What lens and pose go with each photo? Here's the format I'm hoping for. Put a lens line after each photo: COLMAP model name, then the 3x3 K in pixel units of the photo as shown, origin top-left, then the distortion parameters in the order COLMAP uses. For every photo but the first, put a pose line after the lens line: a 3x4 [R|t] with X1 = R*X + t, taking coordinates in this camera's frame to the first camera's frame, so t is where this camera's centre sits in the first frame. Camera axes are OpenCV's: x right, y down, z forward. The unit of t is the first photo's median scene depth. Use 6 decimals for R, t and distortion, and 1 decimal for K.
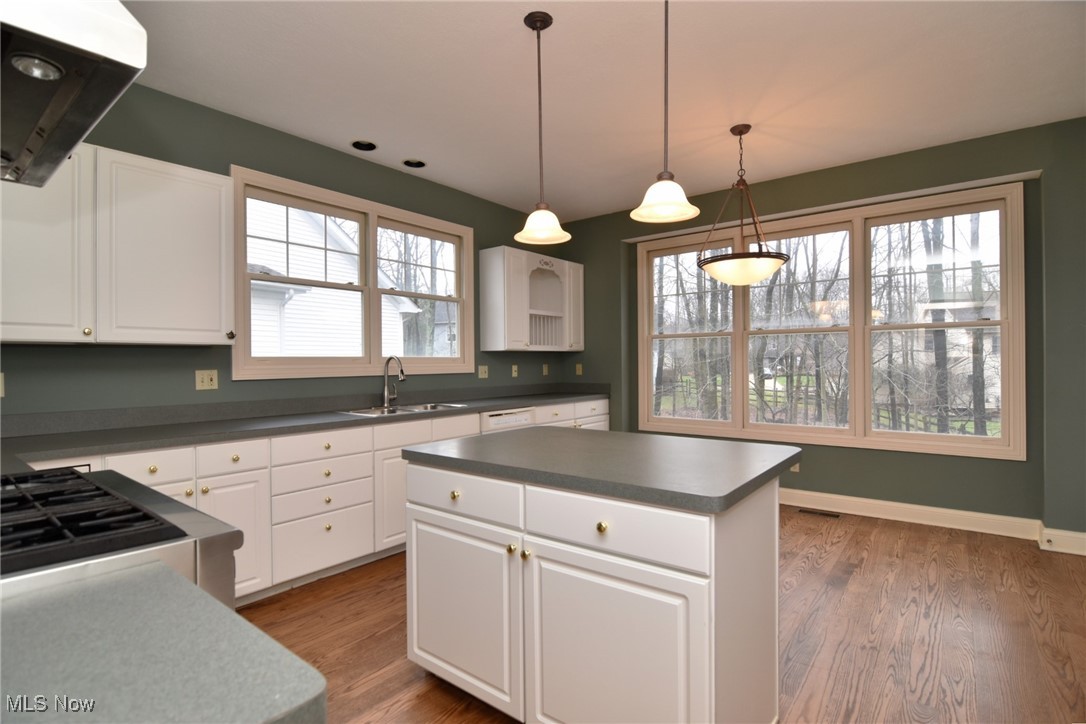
lens RADIAL K [[518.8, 0, 543.0], [0, 518.8, 362.0], [0, 0, 1]] dist [-0.004773, -0.000793]
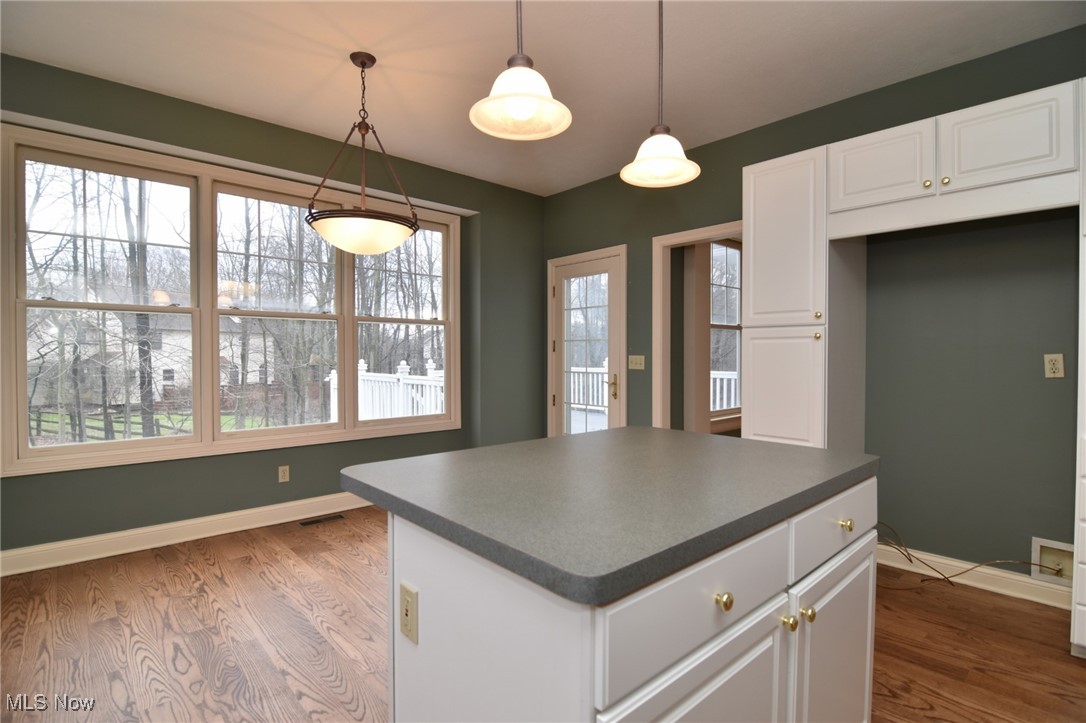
lens RADIAL K [[518.8, 0, 543.0], [0, 518.8, 361.5], [0, 0, 1]] dist [-0.004773, -0.000793]
pose [[0.190417, -0.005075, 0.981690, -0.333755], [-0.001068, 0.999985, 0.005377, 0.012902], [-0.981703, -0.002072, 0.190409, 0.540023]]
